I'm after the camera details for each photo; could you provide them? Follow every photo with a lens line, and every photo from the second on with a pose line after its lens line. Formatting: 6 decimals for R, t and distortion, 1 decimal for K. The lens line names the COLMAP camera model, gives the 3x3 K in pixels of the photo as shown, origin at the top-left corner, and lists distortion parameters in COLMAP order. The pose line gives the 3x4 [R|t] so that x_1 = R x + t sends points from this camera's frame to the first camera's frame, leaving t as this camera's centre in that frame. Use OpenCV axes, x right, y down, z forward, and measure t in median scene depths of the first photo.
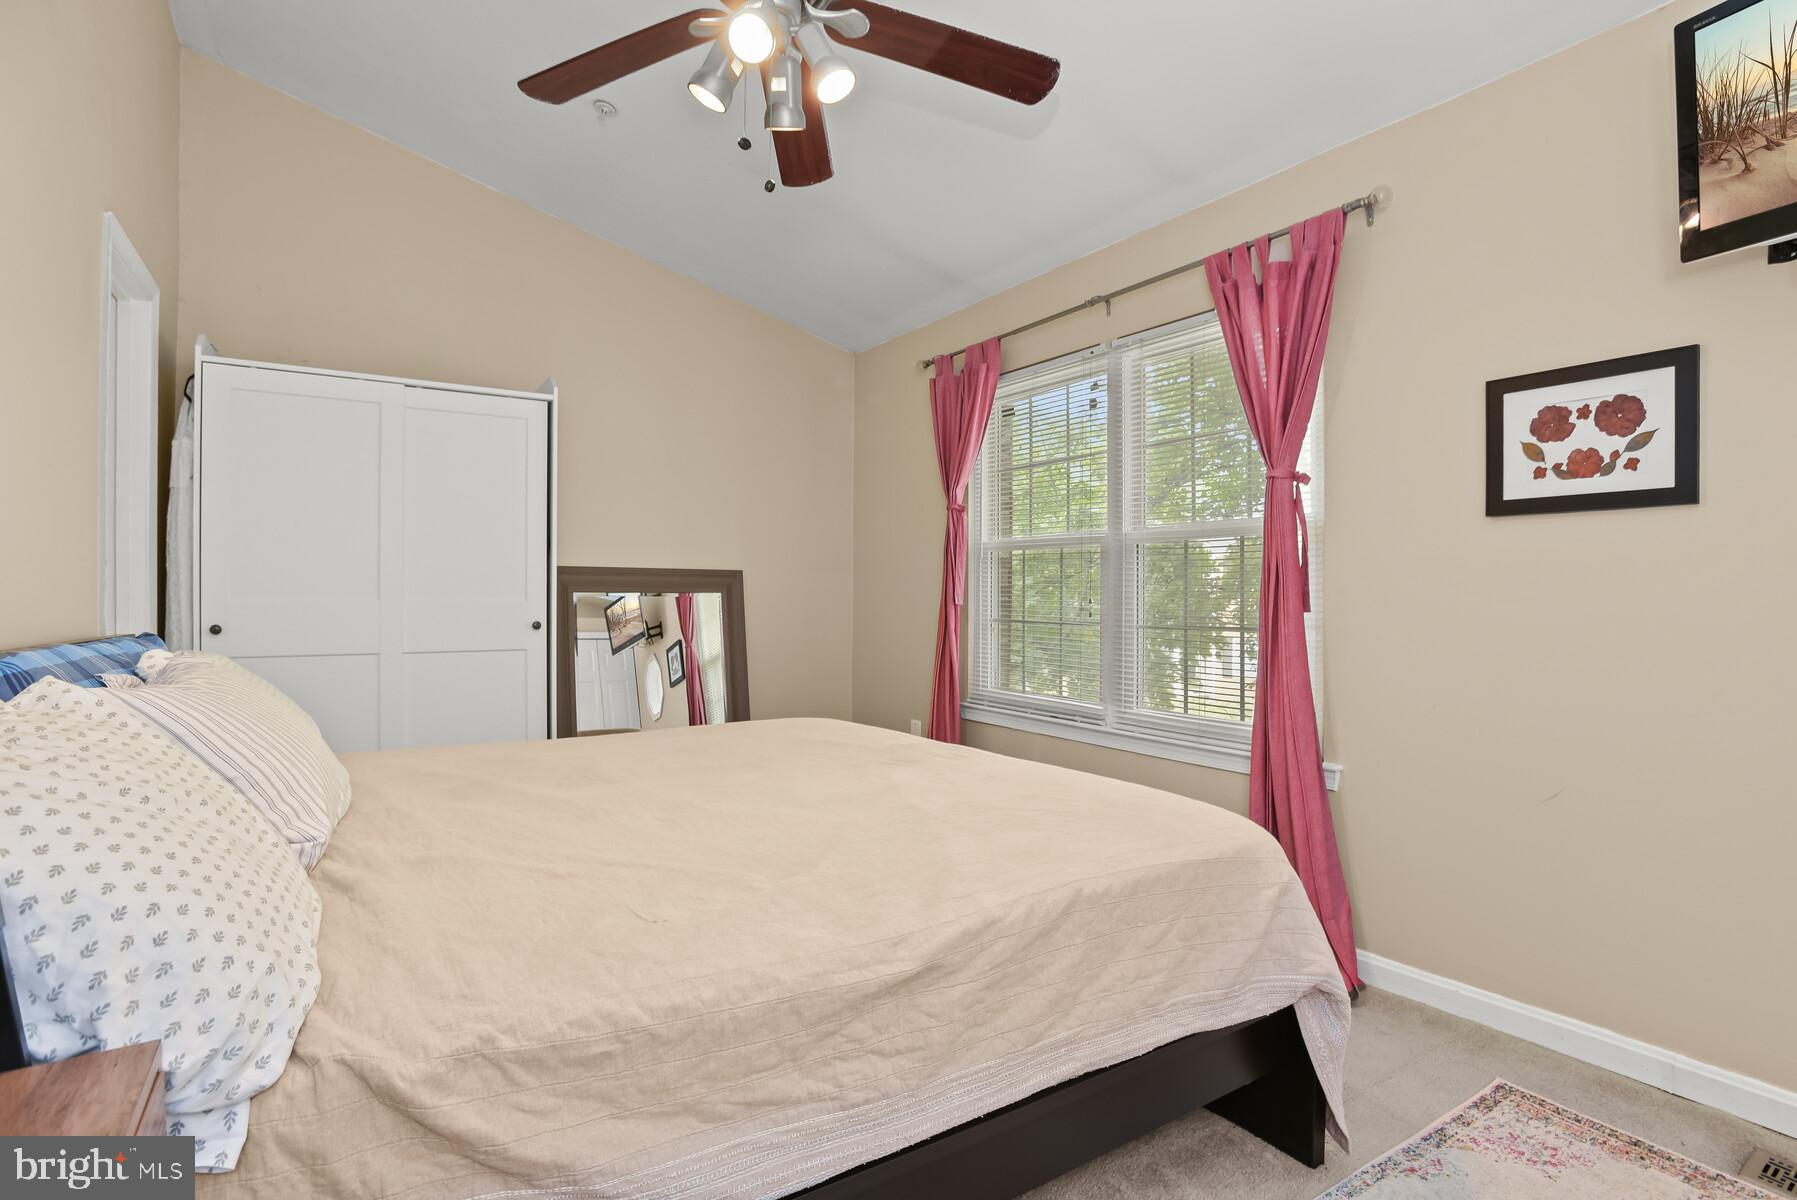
lens RADIAL K [[865.1, 0, 907.9], [0, 865.1, 578.4], [0, 0, 1]] dist [-0.057282, 0.021952]
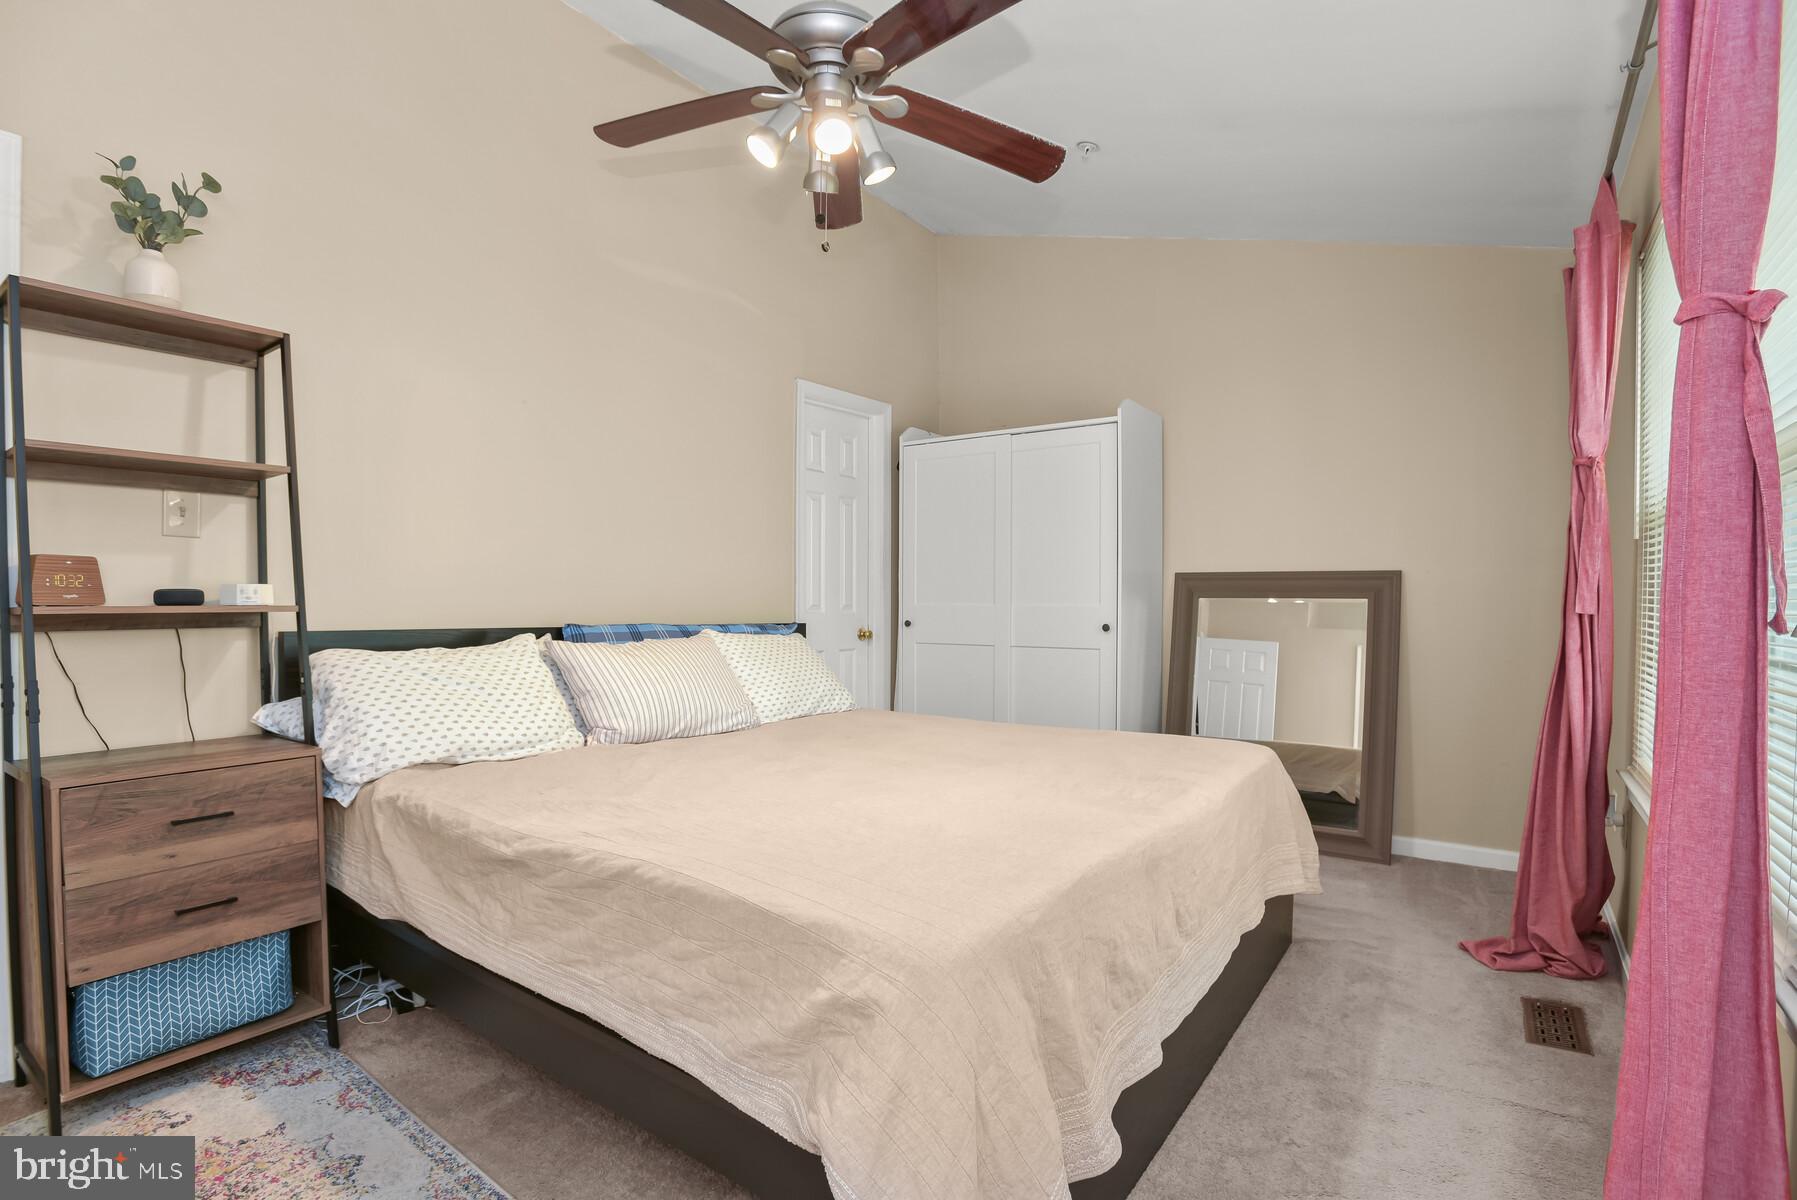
lens RADIAL K [[844.8, 0, 891.5], [0, 844.8, 625.1], [0, 0, 1]] dist [0.015806, -0.000442]
pose [[0.357662, 0.028194, -0.933425, 1.259999], [0.011505, 0.999335, 0.034593, 0.022232], [0.933780, -0.023111, 0.357100, 0.890916]]
